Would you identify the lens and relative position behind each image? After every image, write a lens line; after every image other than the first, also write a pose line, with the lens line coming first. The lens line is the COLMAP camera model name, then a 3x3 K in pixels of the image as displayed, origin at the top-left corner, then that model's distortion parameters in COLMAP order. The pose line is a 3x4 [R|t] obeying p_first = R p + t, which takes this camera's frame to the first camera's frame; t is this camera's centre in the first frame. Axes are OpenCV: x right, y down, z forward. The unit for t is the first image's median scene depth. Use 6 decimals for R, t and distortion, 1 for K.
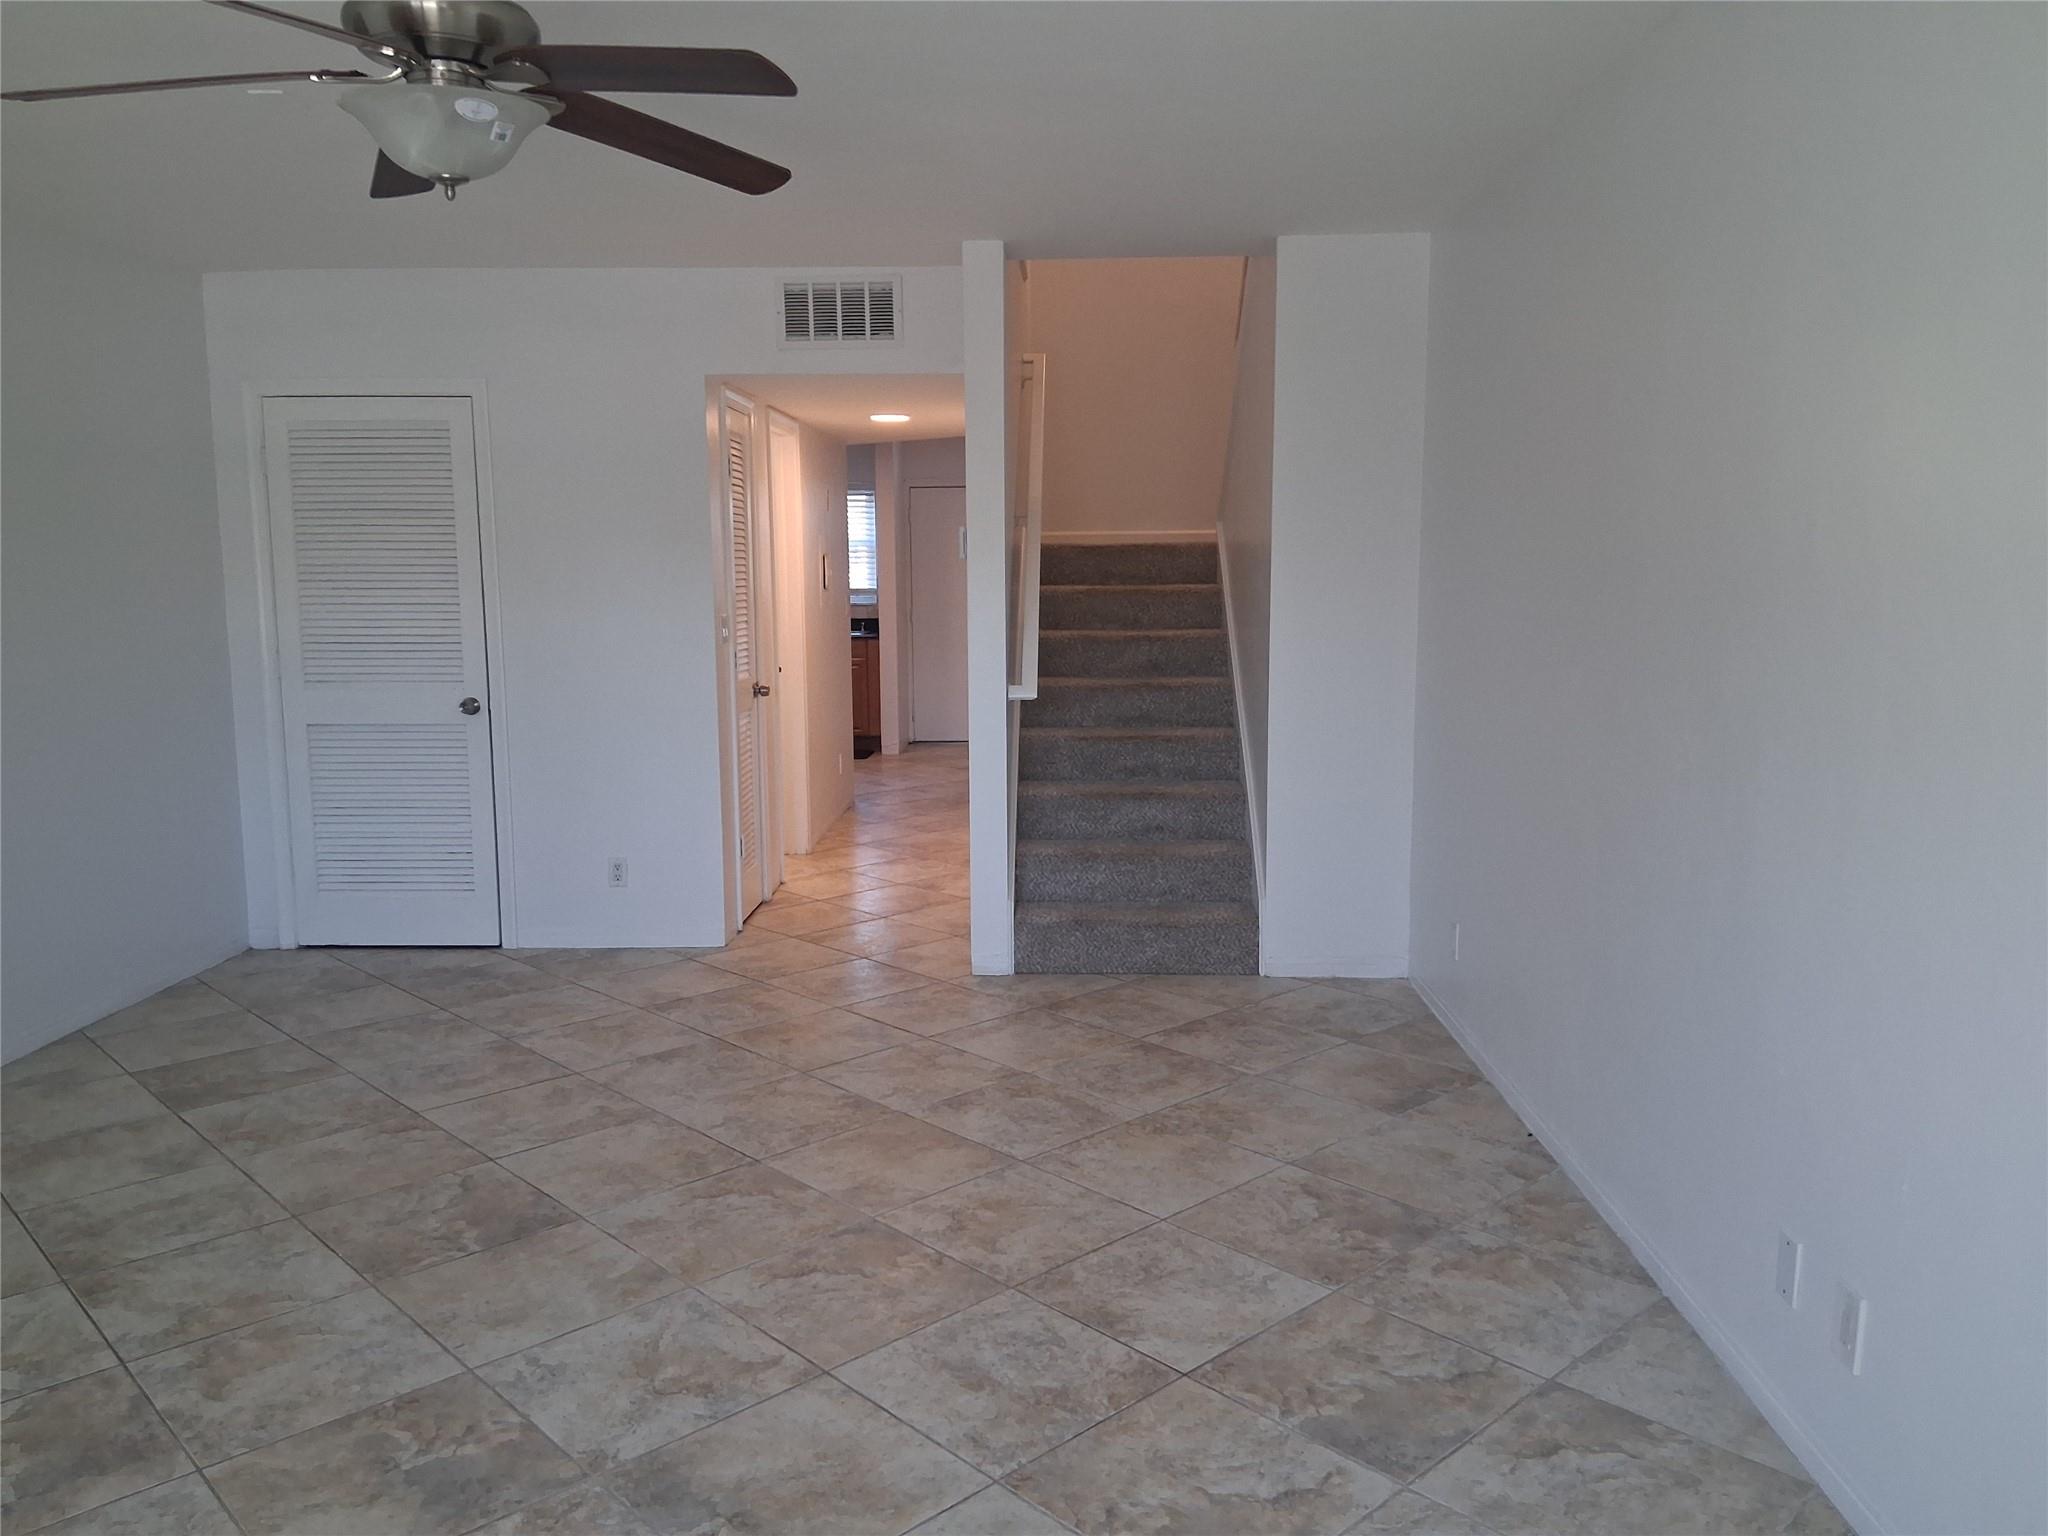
lens RADIAL K [[1533.6, 0, 1029.9], [0, 1533.6, 774.1], [0, 0, 1]] dist [0.111286, -0.181471]
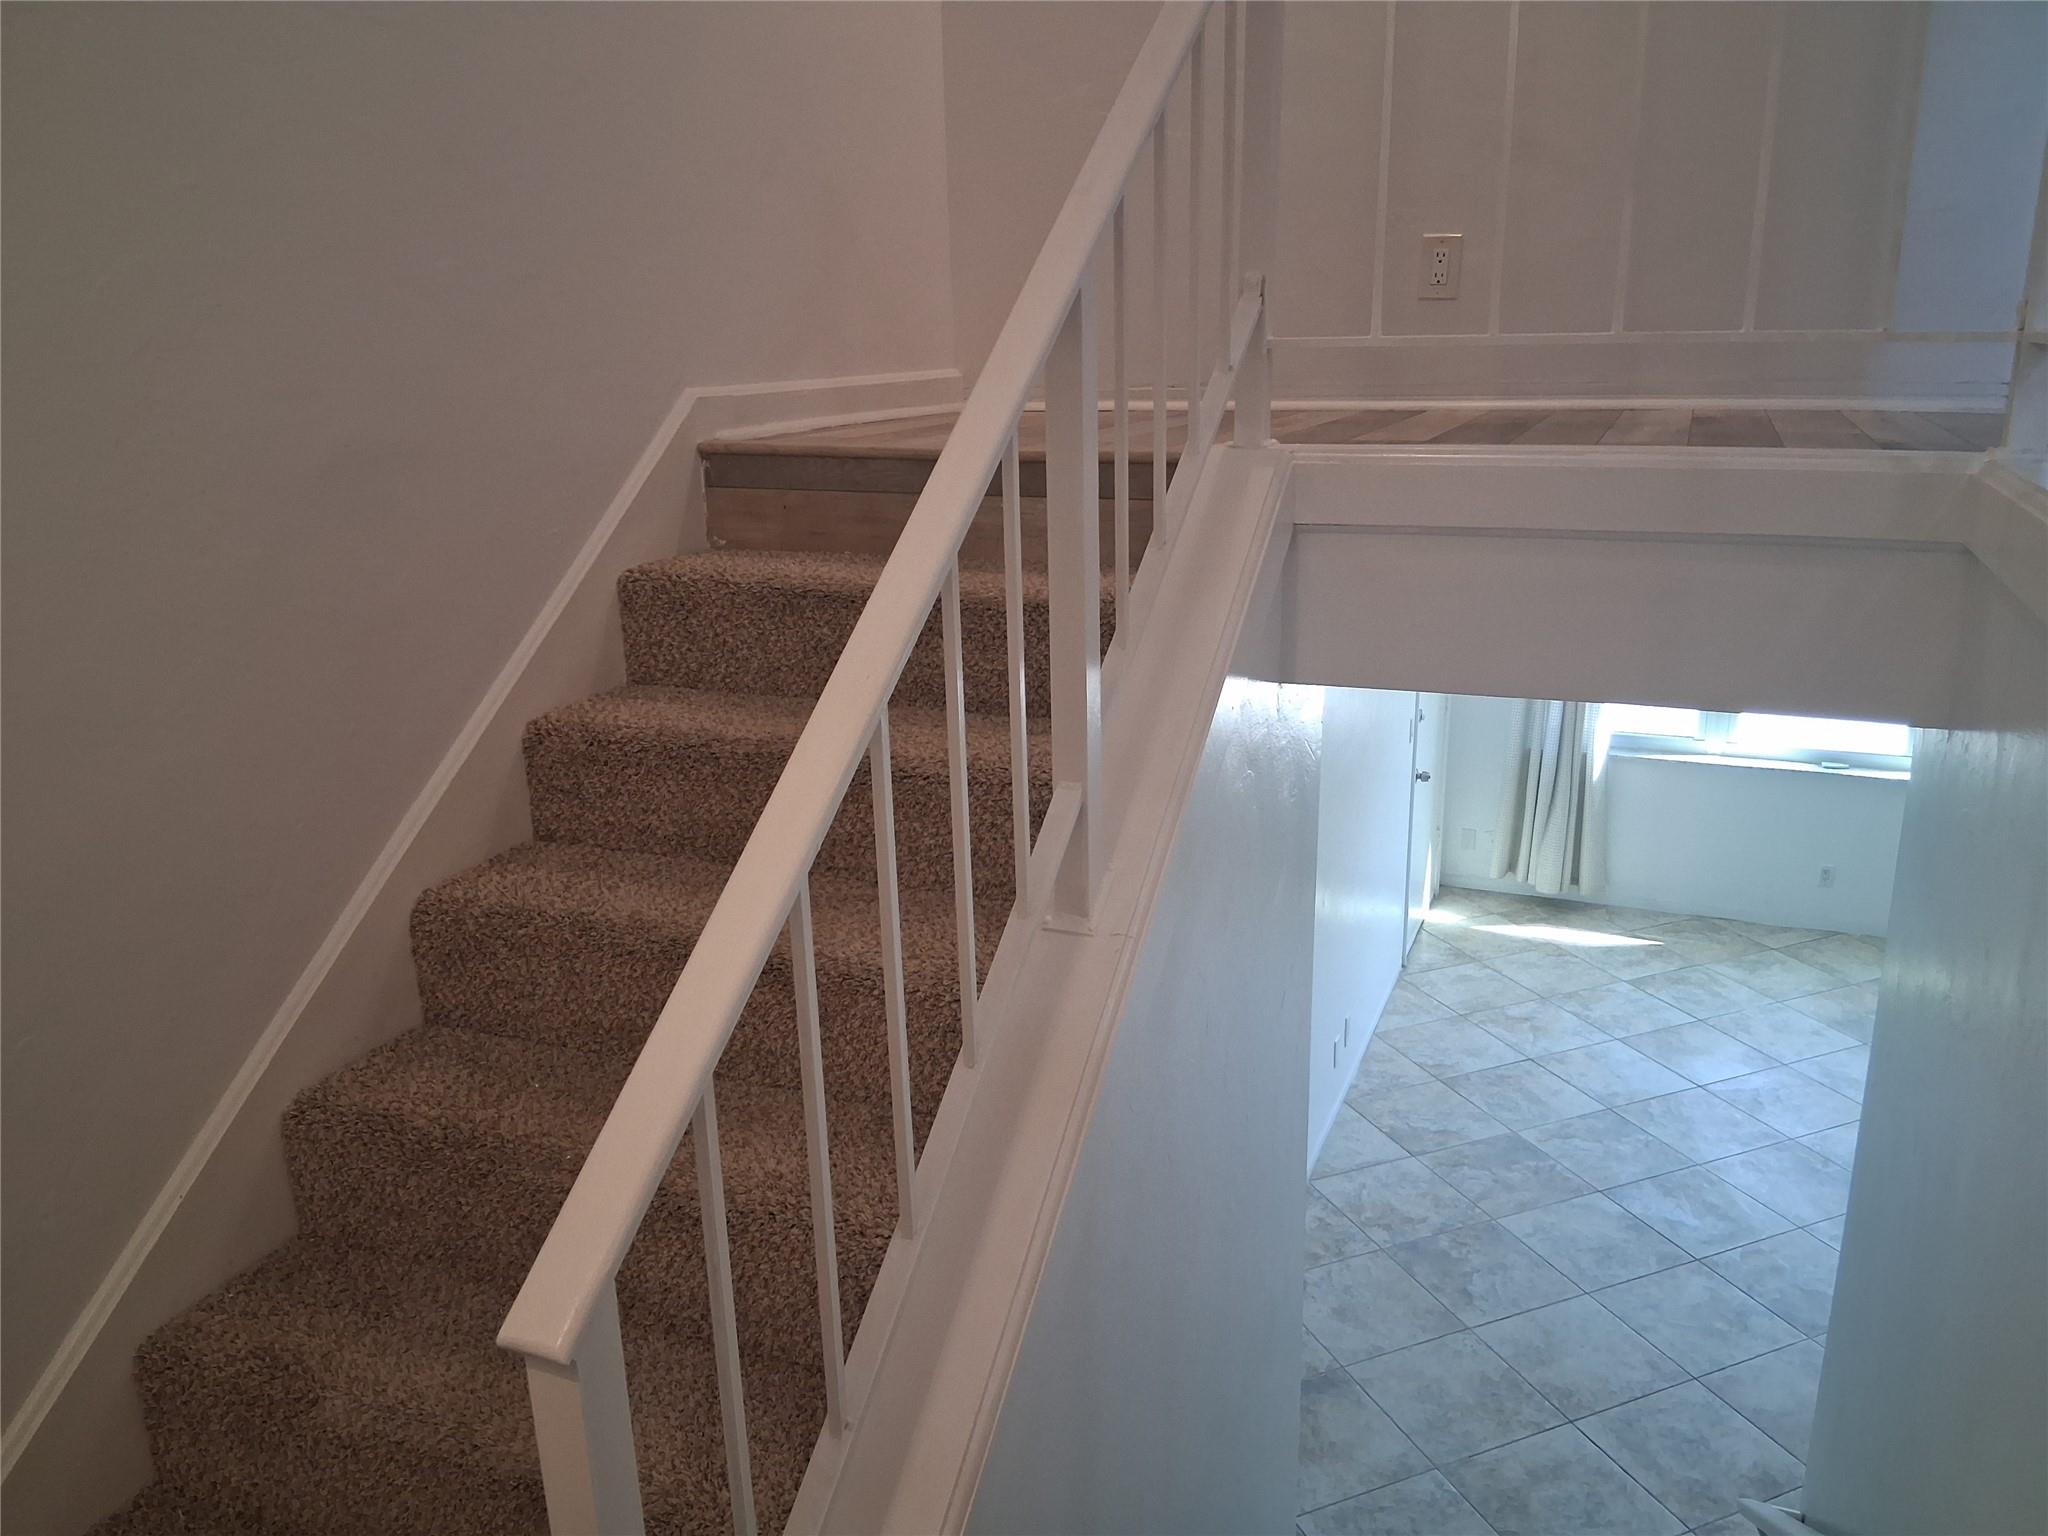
lens RADIAL K [[1533.6, 0, 1029.9], [0, 1533.6, 774.1], [0, 0, 1]] dist [0.111286, -0.181471]
pose [[-0.930976, -0.083690, 0.355358, 0.101303], [0.076215, 0.907370, 0.413366, -0.858223], [-0.357036, 0.411917, -0.838361, 2.382857]]
